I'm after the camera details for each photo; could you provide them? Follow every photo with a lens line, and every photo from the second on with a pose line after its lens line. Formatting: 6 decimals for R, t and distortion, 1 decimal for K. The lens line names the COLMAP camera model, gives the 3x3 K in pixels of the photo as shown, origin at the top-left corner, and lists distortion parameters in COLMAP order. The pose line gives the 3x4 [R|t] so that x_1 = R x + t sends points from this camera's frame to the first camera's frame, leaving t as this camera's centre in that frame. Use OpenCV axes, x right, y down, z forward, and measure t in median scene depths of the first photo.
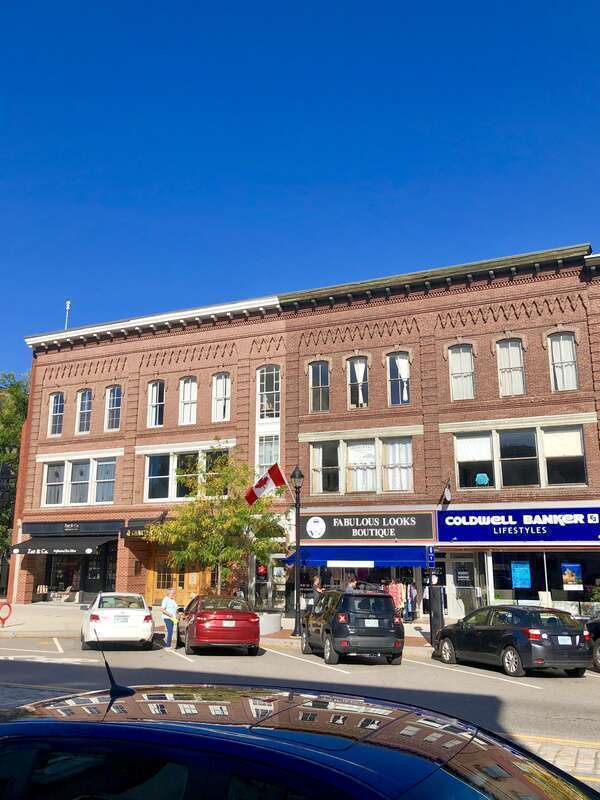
lens RADIAL K [[708.8, 0, 295.2], [0, 708.8, 362.2], [0, 0, 1]] dist [0.059273, -0.116044]
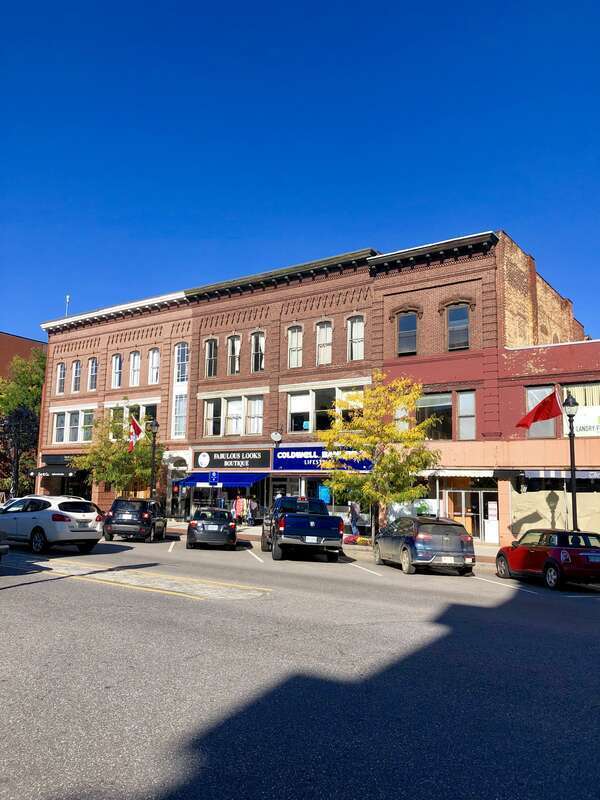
lens RADIAL K [[654.8, 0, 281.0], [0, 654.8, 374.4], [0, 0, 1]] dist [0.007741, 0.010666]
pose [[0.979117, -0.019280, -0.202379, 0.431543], [0.038996, 0.994818, 0.093892, -0.048769], [0.199520, -0.099823, 0.974796, -0.204848]]
